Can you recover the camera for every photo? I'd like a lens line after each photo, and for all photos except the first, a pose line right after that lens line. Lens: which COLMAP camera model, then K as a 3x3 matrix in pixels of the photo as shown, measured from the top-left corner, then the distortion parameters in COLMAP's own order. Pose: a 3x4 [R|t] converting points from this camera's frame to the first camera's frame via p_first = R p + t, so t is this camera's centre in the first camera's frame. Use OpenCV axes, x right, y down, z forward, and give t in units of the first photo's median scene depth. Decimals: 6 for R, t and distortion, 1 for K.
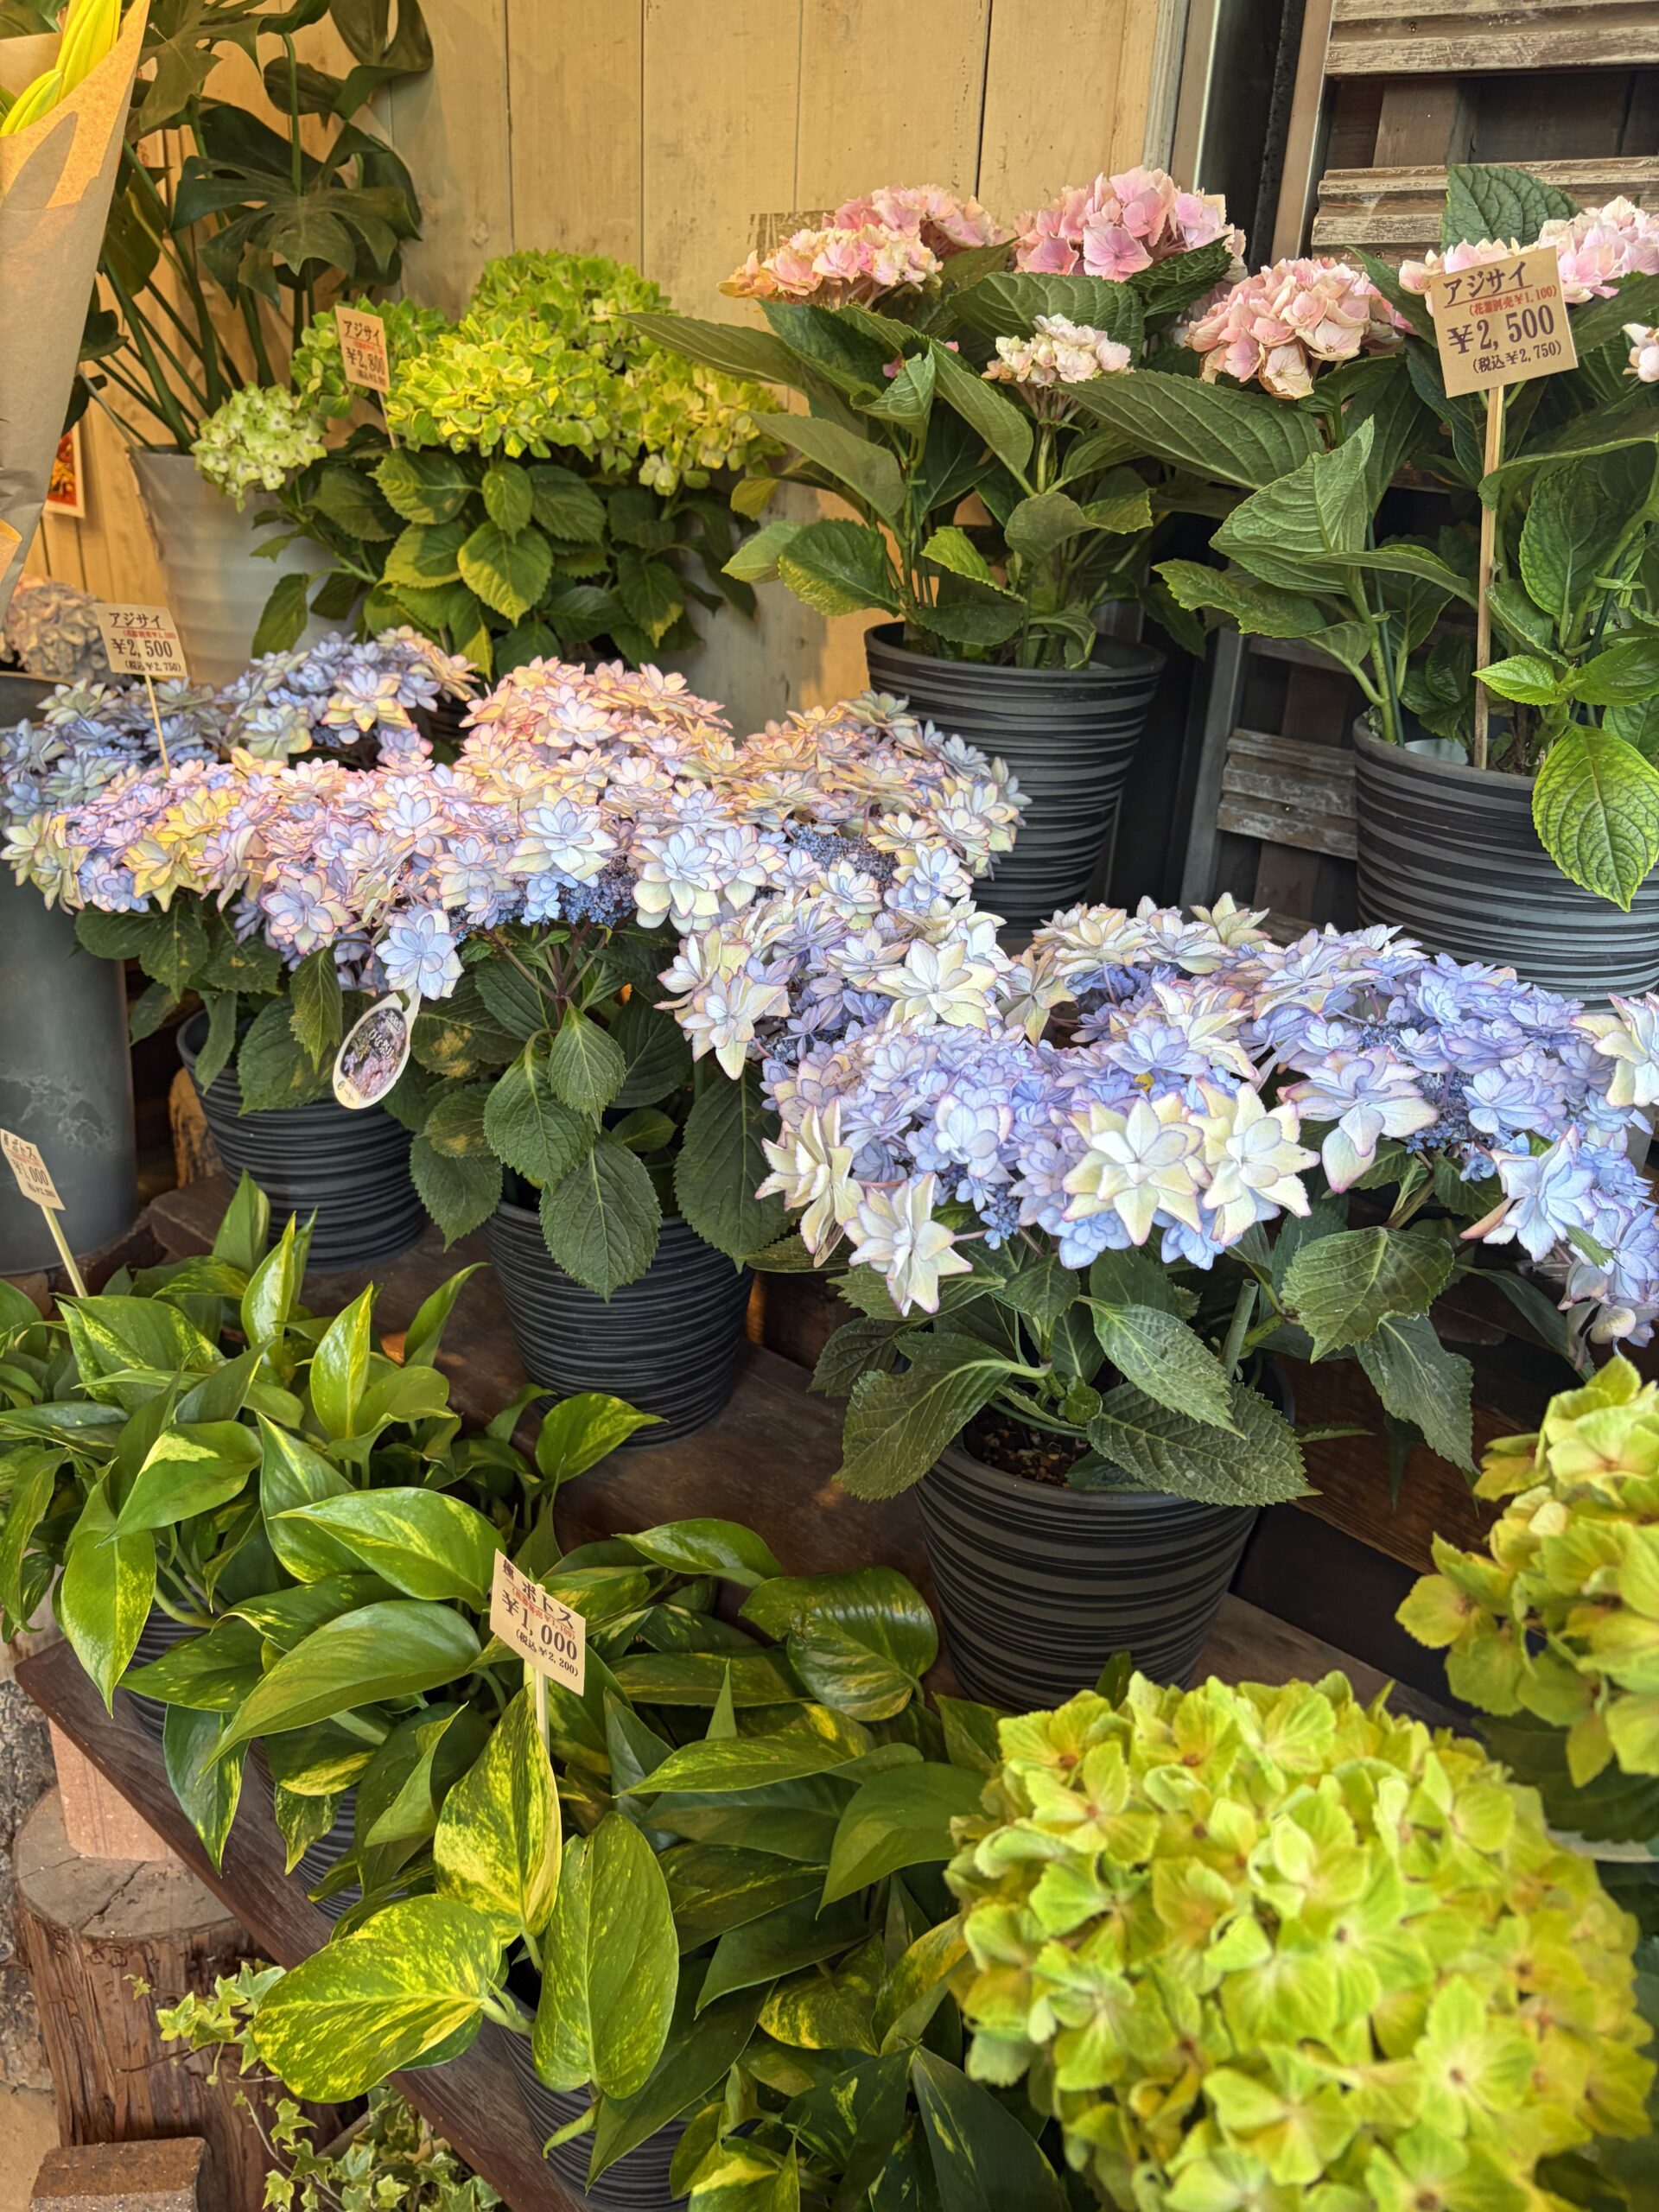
lens RADIAL K [[1648.2, 0, 829.5], [0, 1648.2, 1106.0], [0, 0, 1]] dist [0.044528, 0.003250]
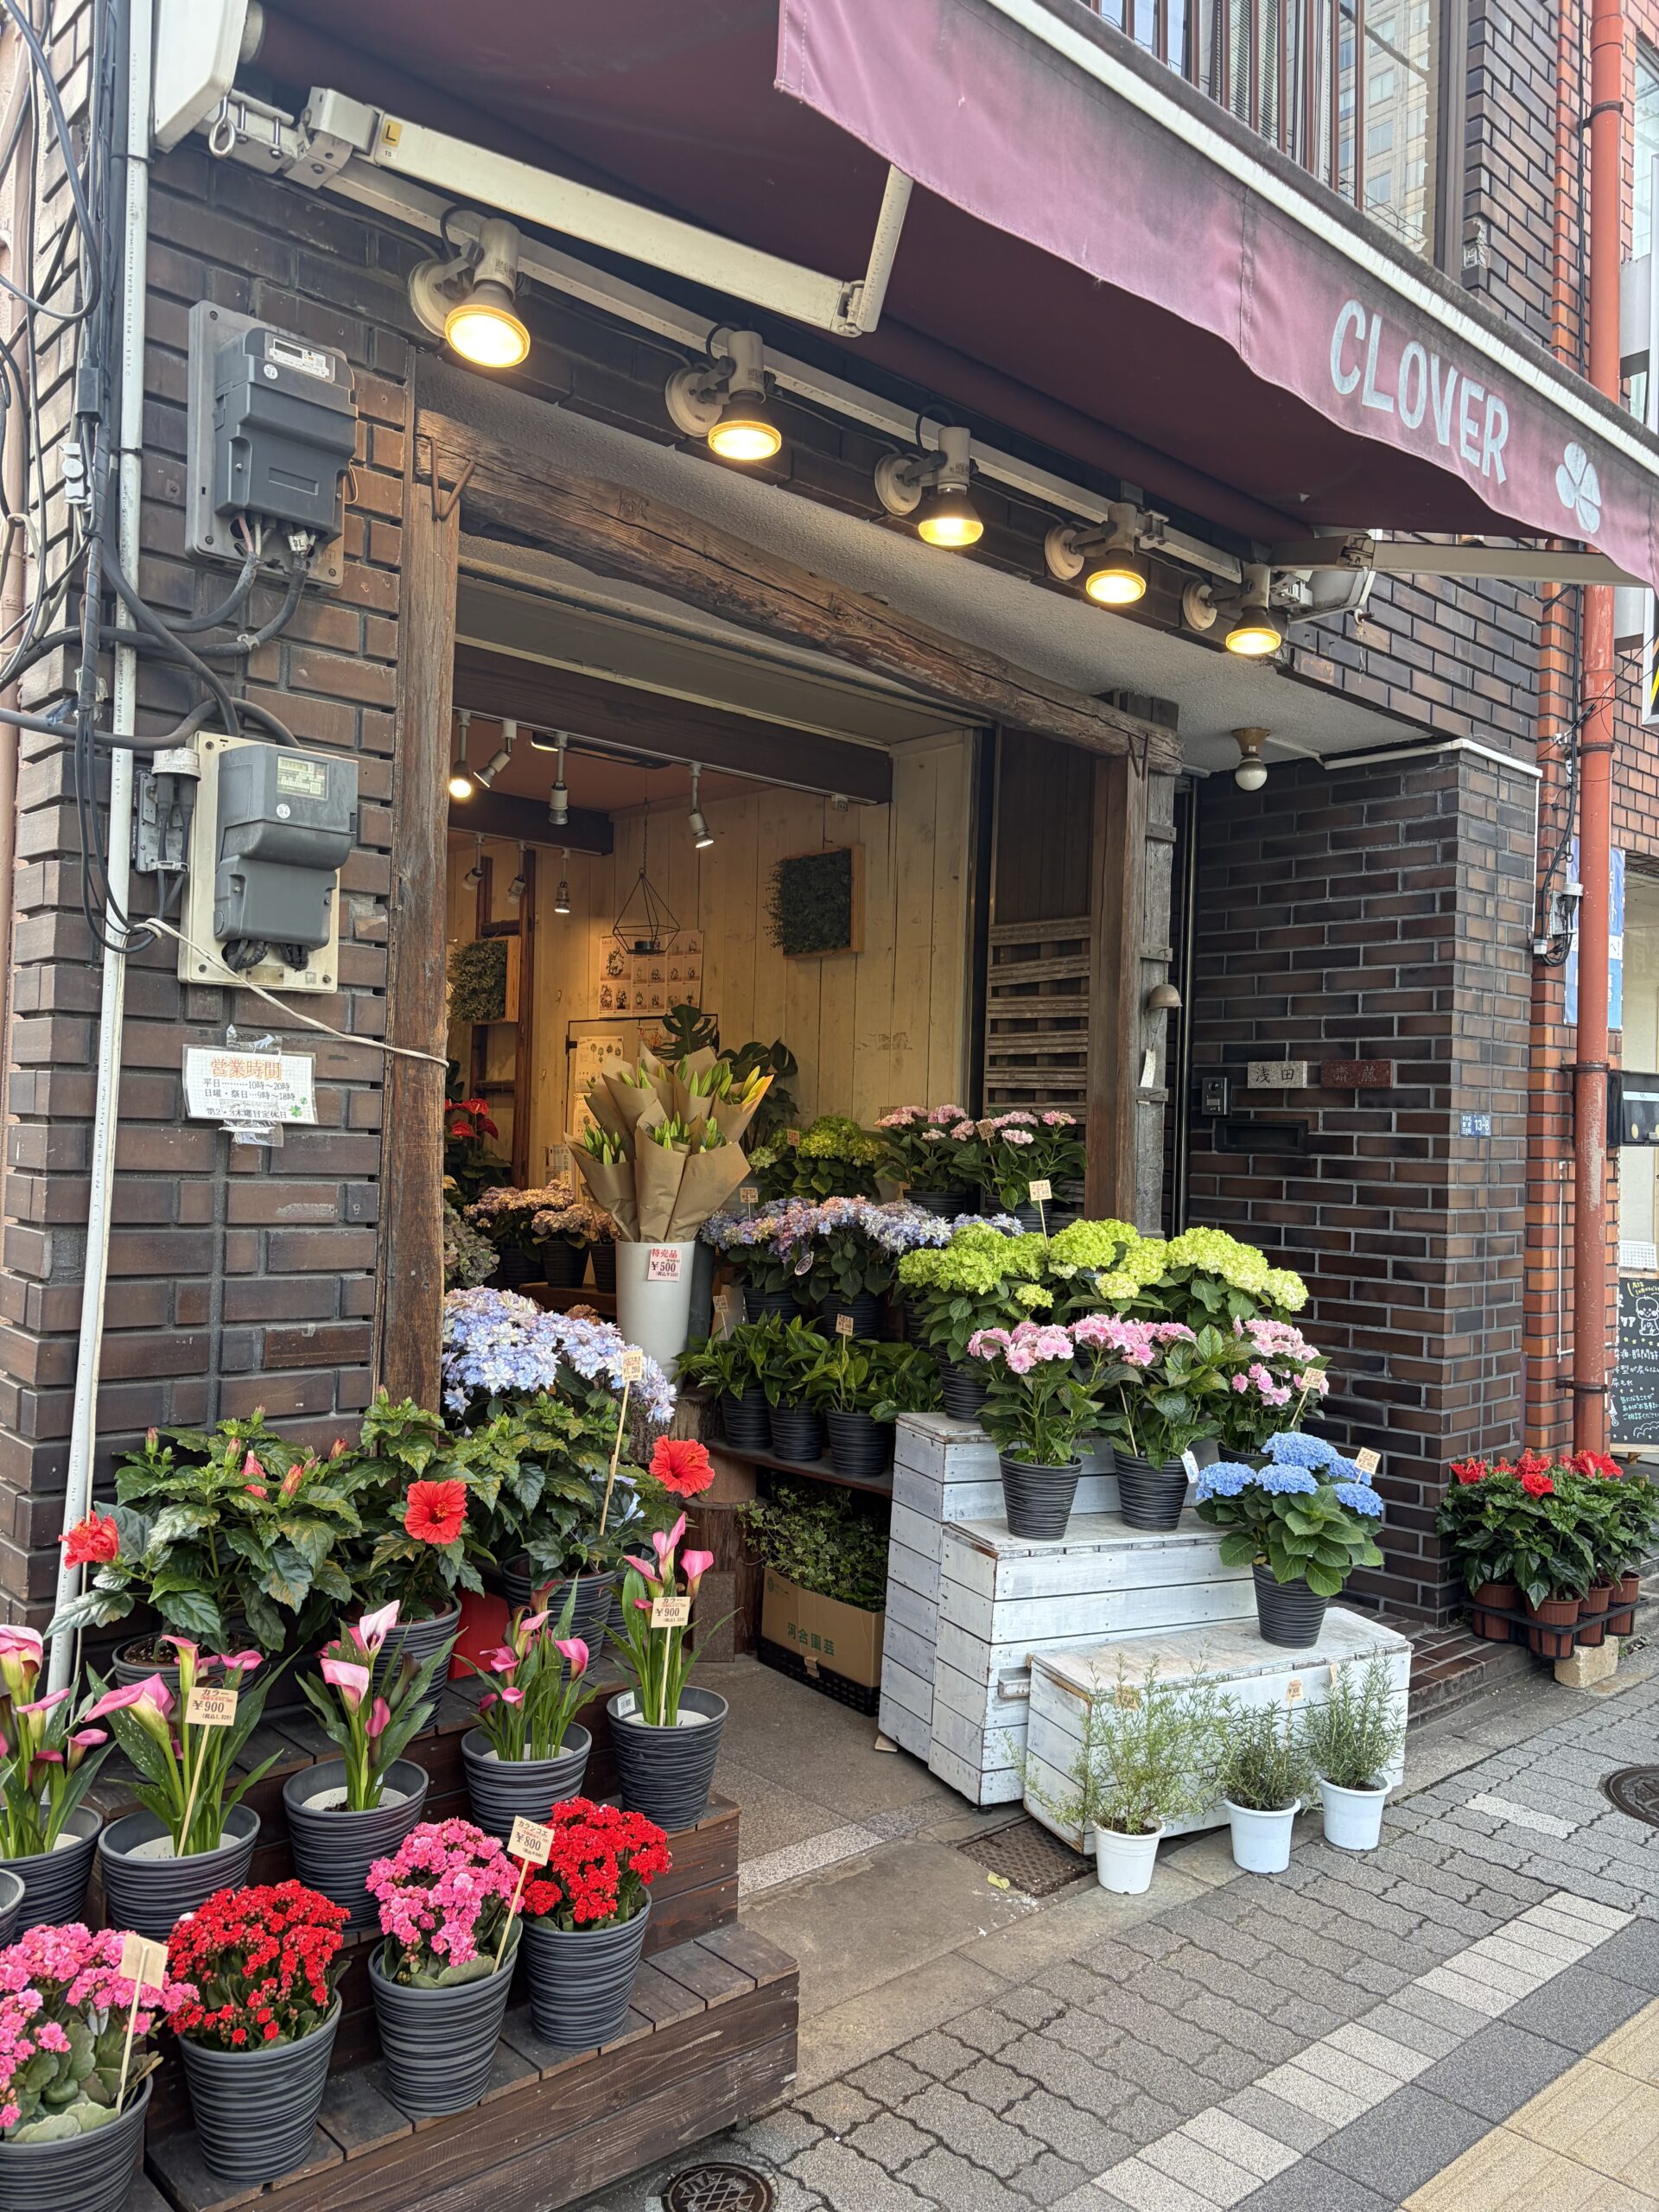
lens RADIAL K [[1648.2, 0, 829.5], [0, 1648.2, 1106.0], [0, 0, 1]] dist [0.044528, 0.003250]
pose [[0.996726, -0.025670, -0.076667, 0.197653], [-0.009663, 0.903637, -0.428190, 1.669962], [0.080271, 0.427529, 0.900431, -3.691785]]
